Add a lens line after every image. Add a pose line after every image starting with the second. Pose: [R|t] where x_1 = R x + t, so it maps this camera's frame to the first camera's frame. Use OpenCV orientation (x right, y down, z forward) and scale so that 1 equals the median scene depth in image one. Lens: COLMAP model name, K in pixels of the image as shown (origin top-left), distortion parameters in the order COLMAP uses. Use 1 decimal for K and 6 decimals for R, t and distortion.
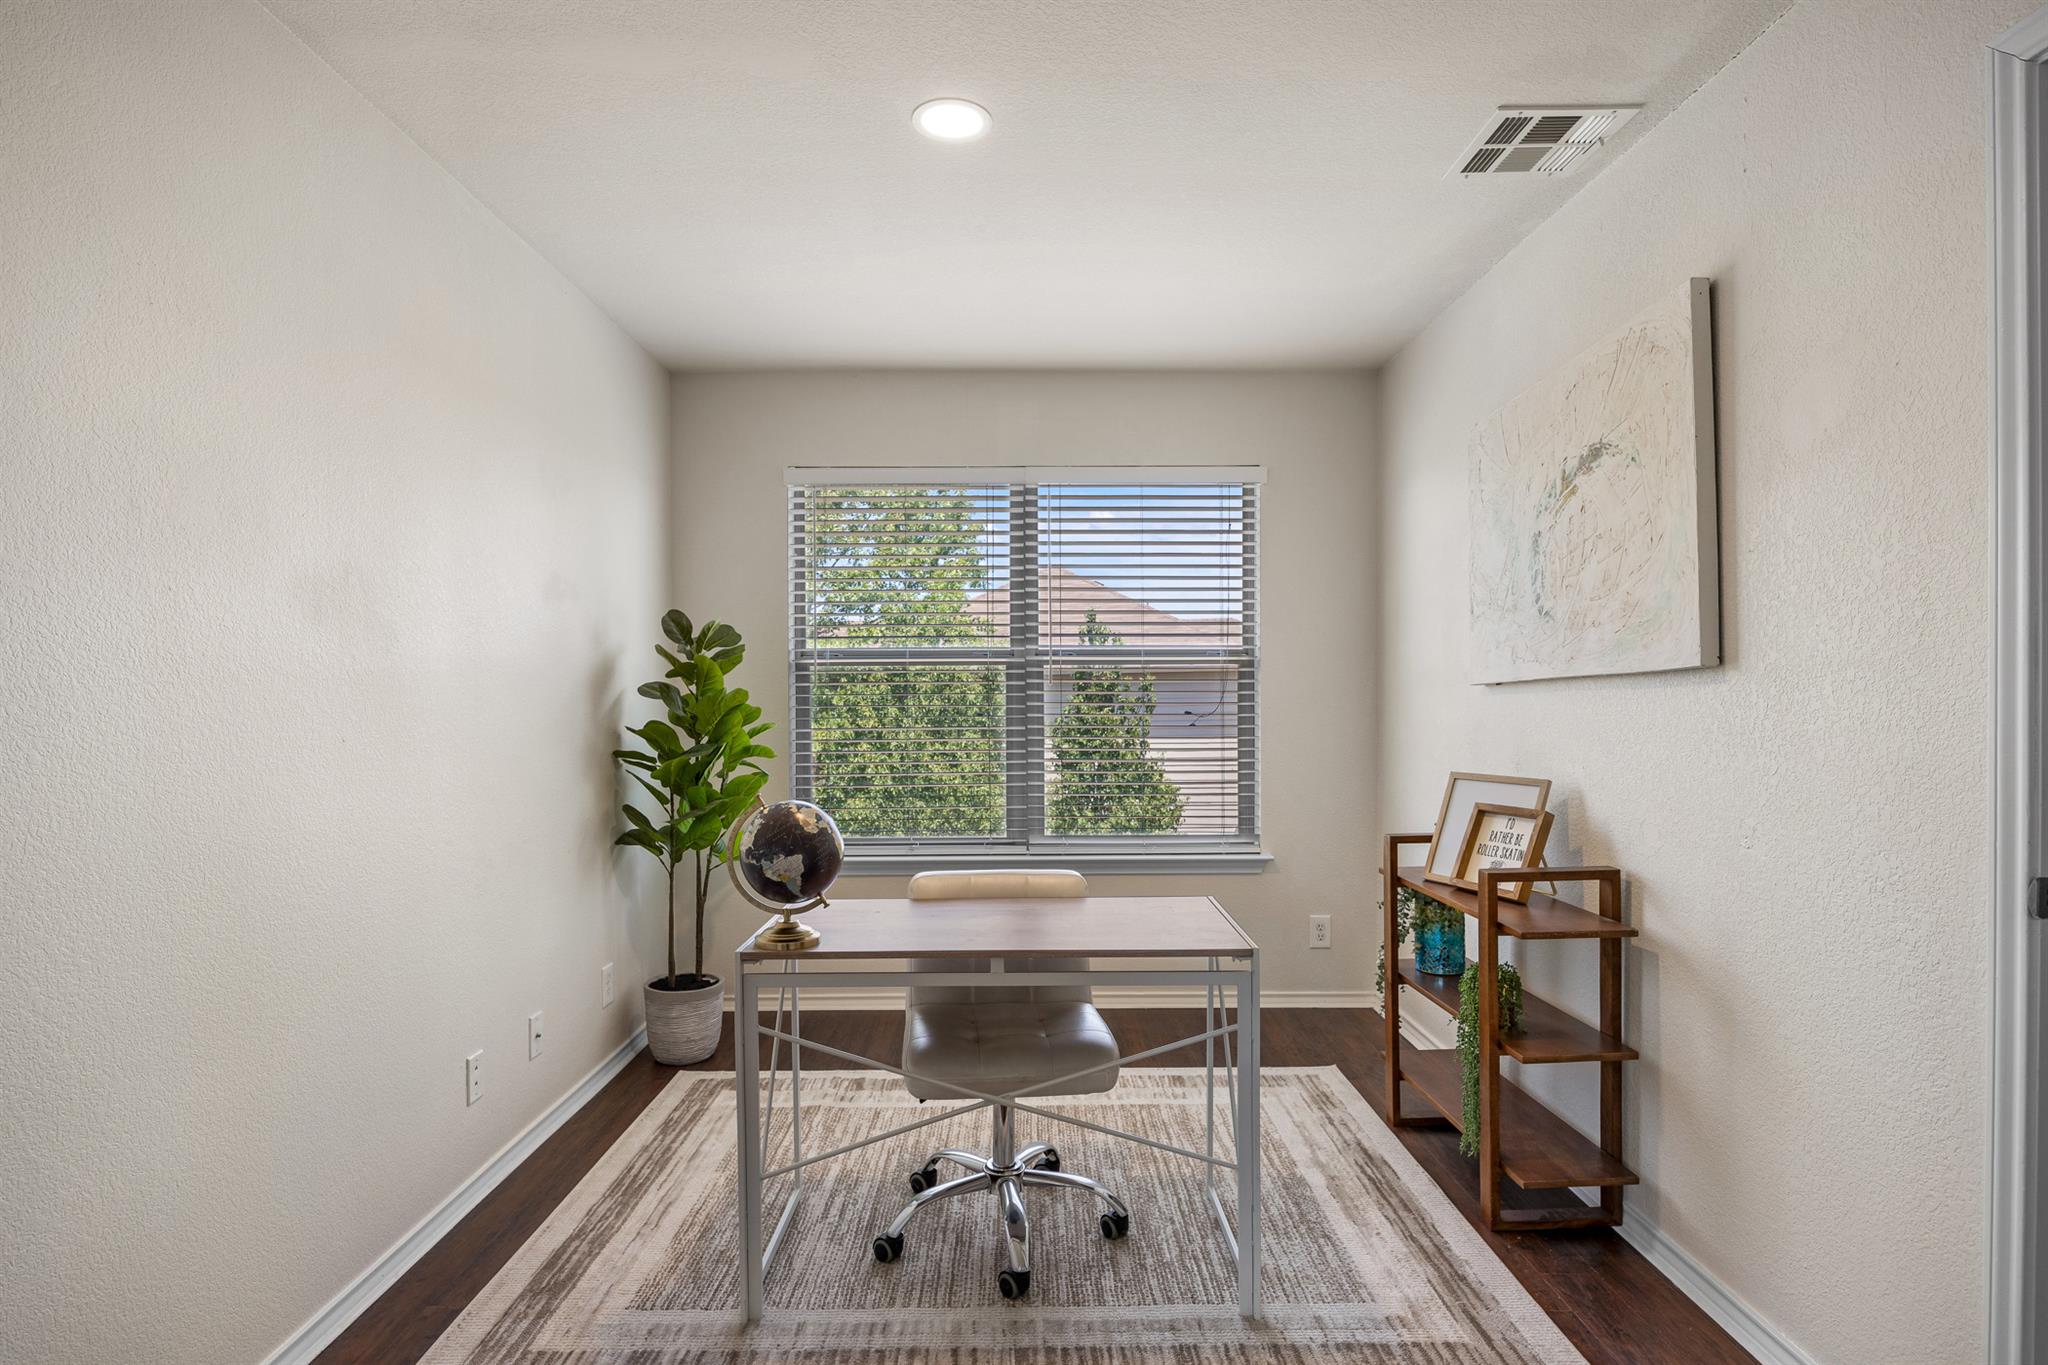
lens RADIAL K [[1111.6, 0, 1026.2], [0, 1111.6, 686.0], [0, 0, 1]] dist [0.001339, 0.000079]
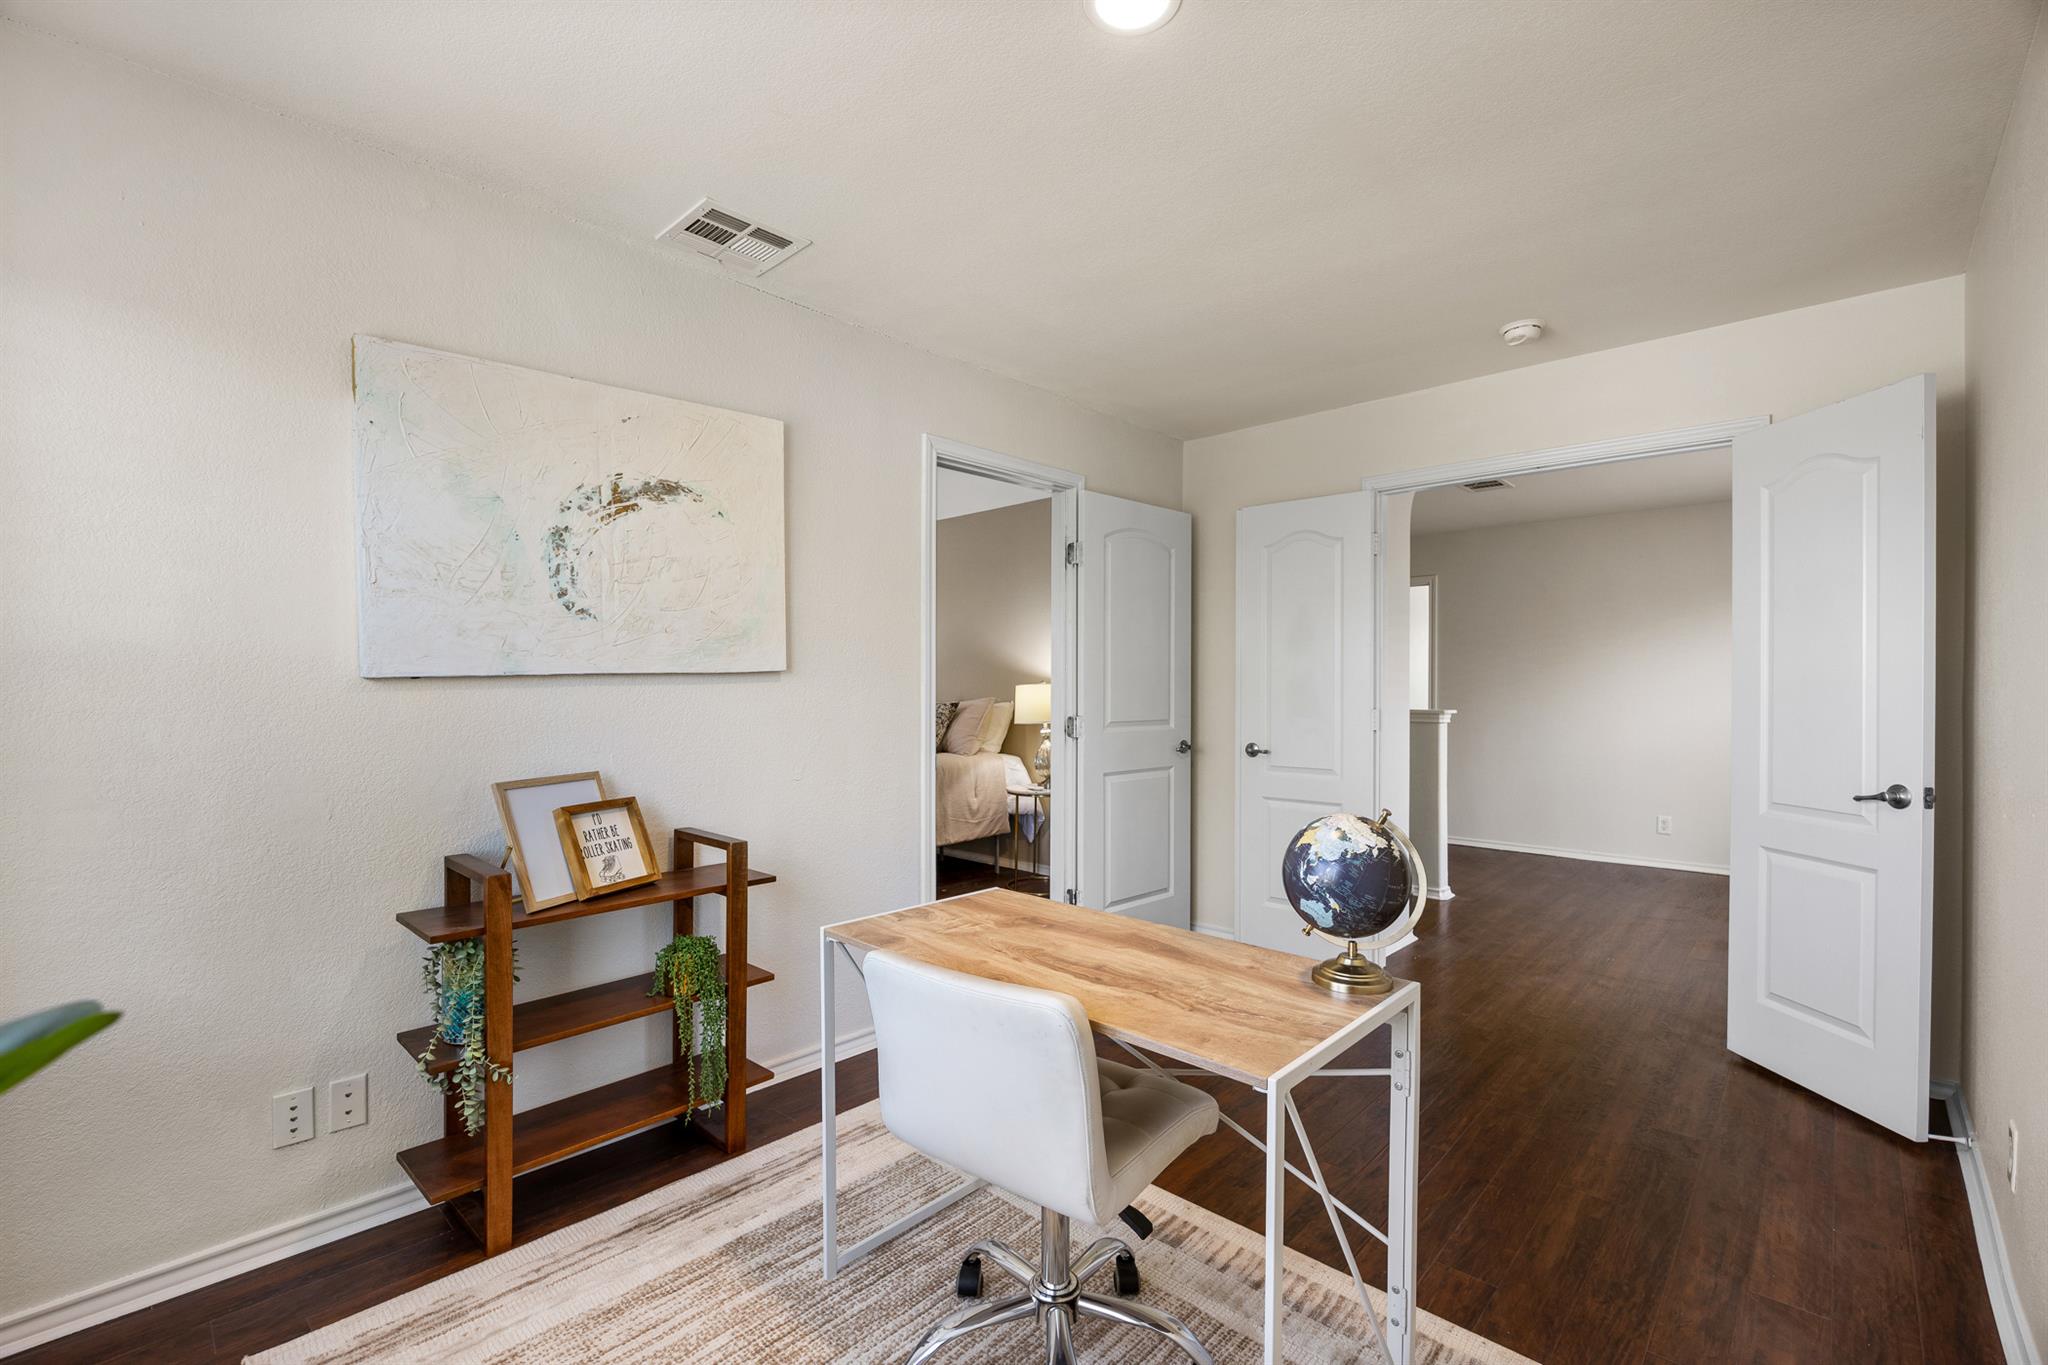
lens RADIAL K [[890.4, 0, 1024.2], [0, 890.4, 688.0], [0, 0, 1]] dist [-0.000815, 0.000013]
pose [[-0.731803, 0.003737, 0.681506, -0.405752], [0.001731, 0.999992, -0.003624, 0.010038], [-0.681514, -0.001472, -0.731804, 1.373922]]
